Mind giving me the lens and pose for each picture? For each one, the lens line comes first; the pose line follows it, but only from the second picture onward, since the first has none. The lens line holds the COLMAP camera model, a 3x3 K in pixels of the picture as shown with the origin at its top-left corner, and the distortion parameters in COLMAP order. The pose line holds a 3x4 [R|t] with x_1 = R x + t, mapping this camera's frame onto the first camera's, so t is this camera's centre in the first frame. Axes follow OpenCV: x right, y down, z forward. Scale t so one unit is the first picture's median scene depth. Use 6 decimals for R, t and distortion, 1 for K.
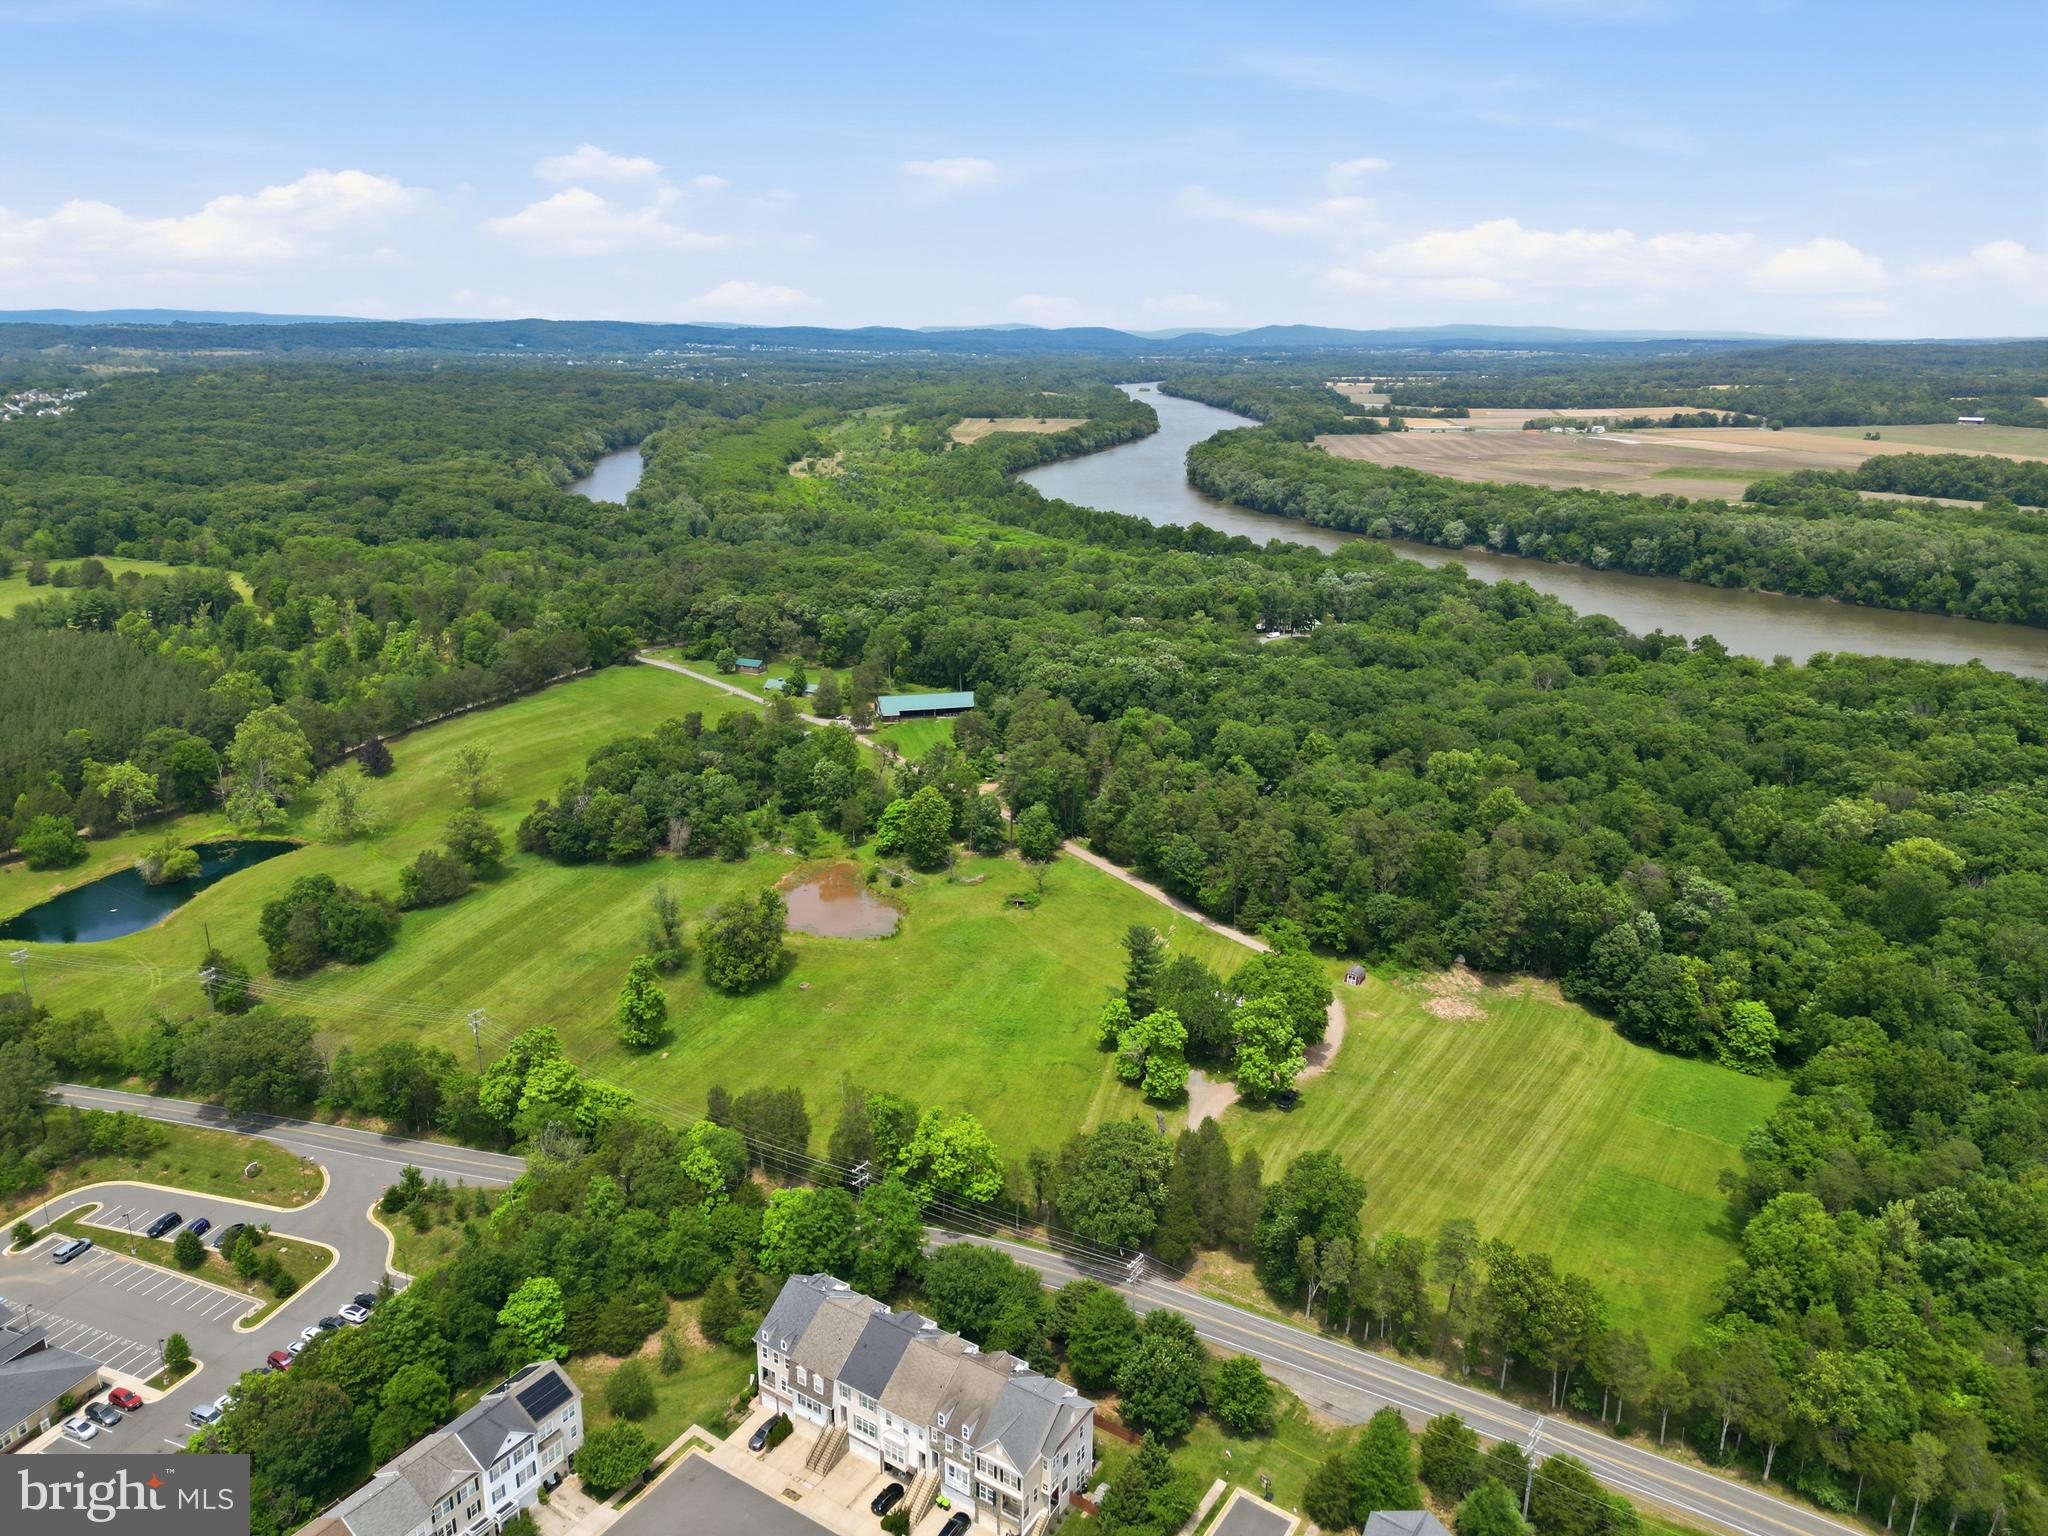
lens RADIAL K [[1421.1, 0, 1024.0], [0, 1421.1, 768.0], [0, 0, 1]] dist [0.078135, -0.074712]
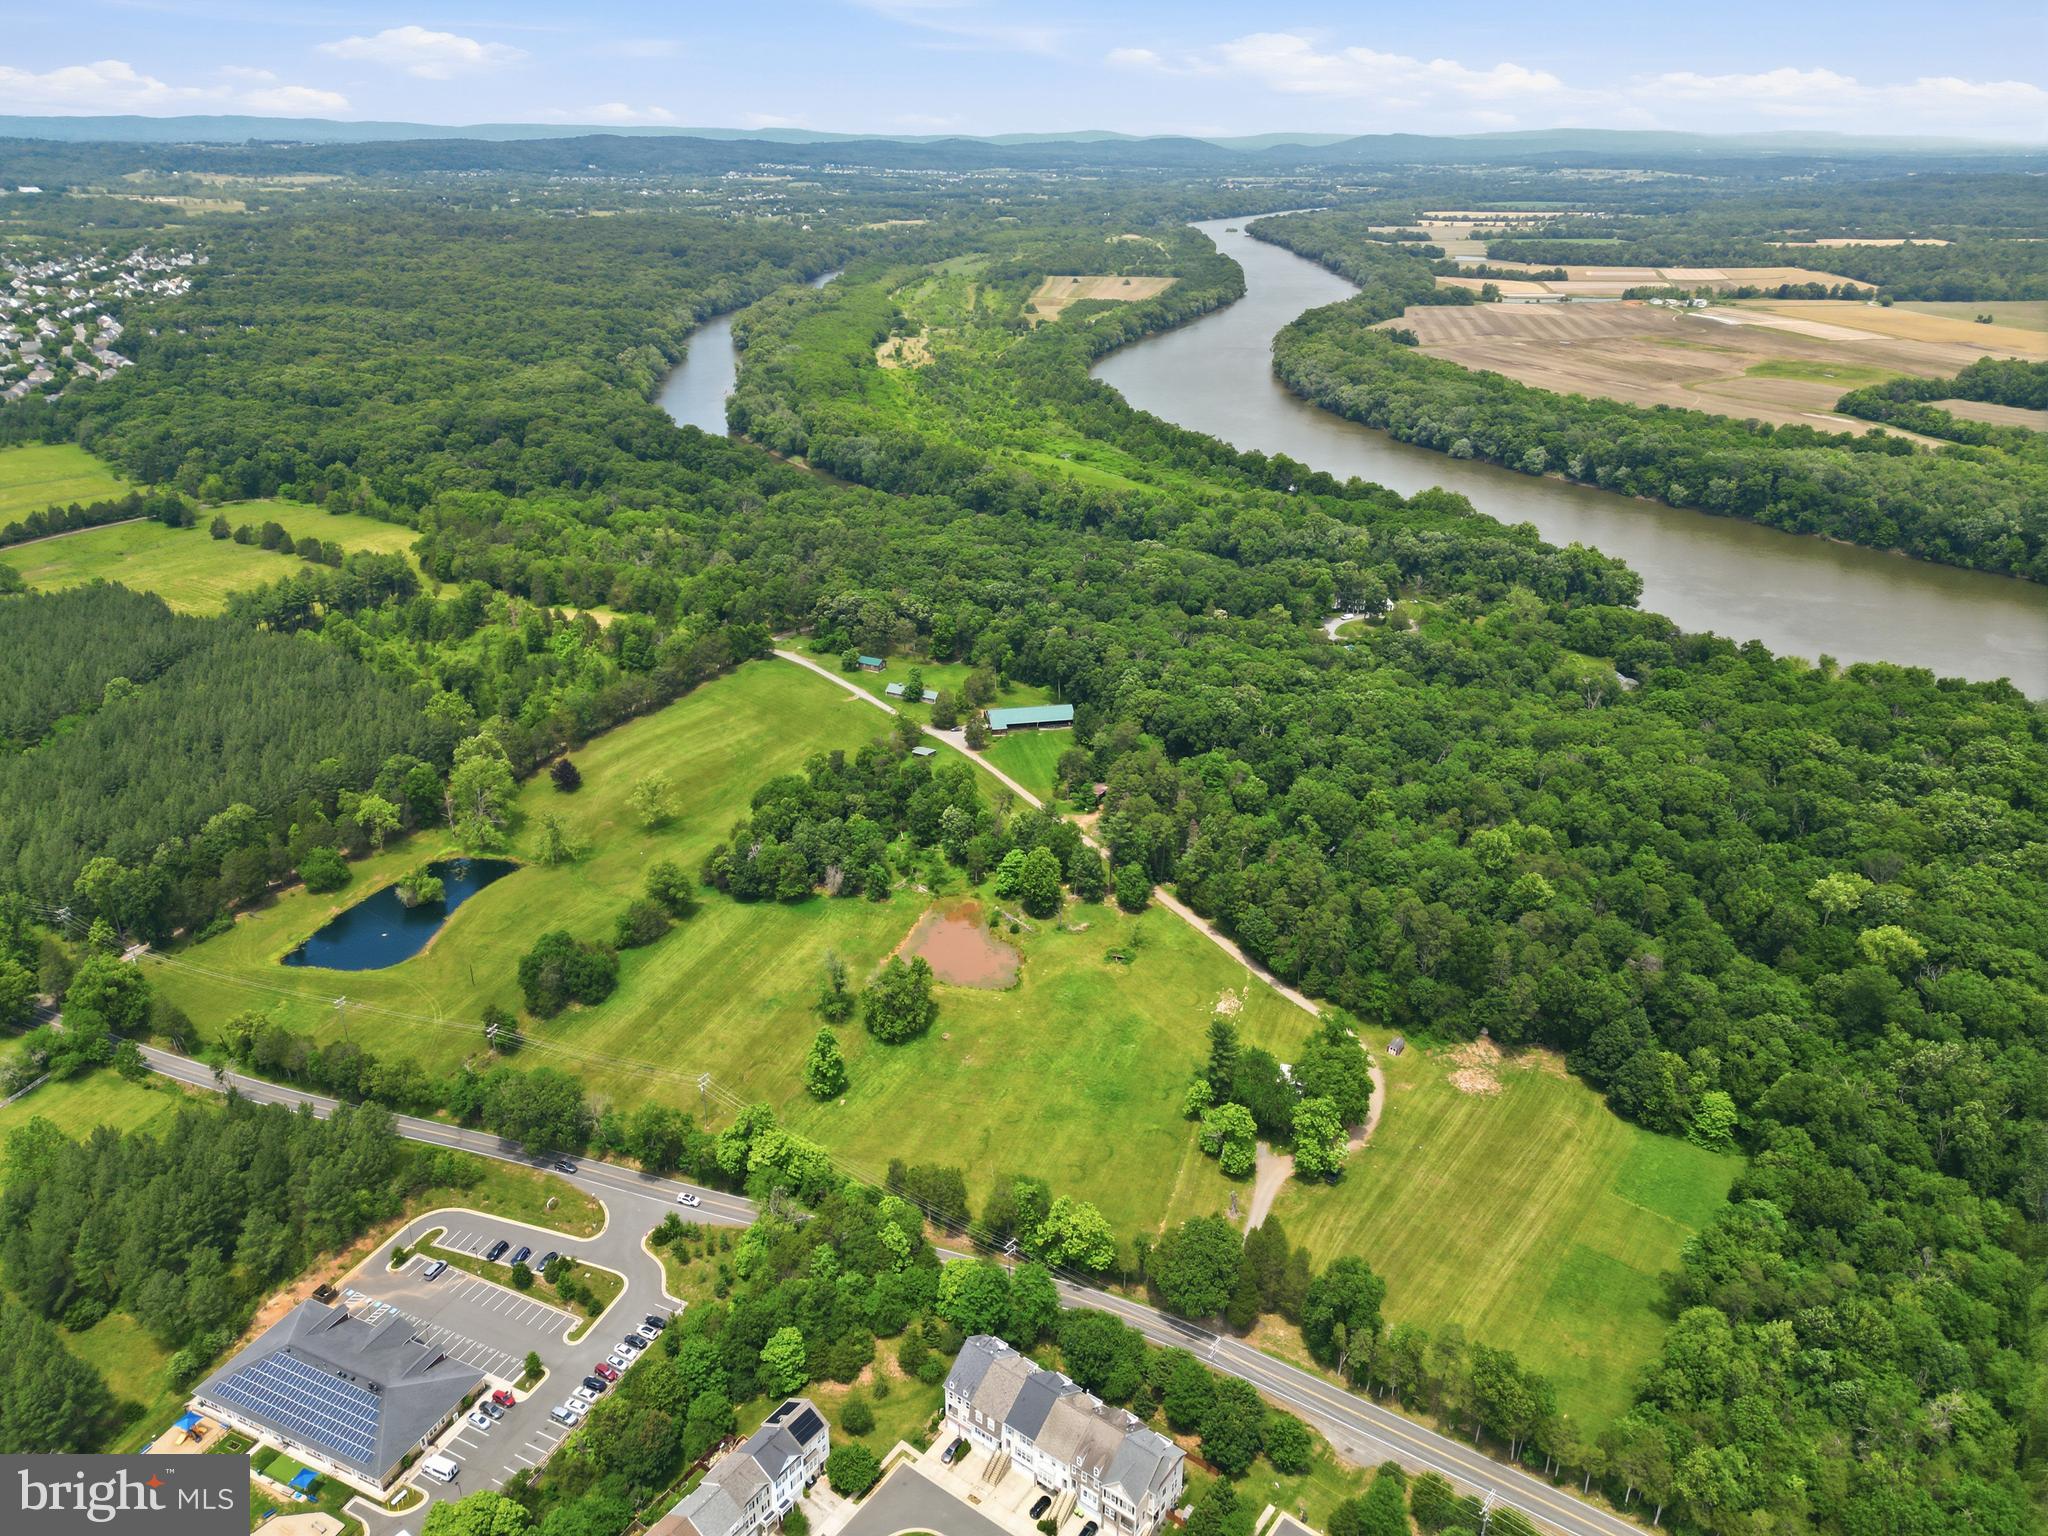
lens RADIAL K [[1421.1, 0, 1024.0], [0, 1421.1, 768.0], [0, 0, 1]] dist [0.078135, -0.074712]
pose [[0.998662, 0.022134, -0.046741, -0.033972], [-0.016334, 0.992517, 0.121010, -0.234629], [0.049070, -0.120084, 0.991550, -0.203580]]
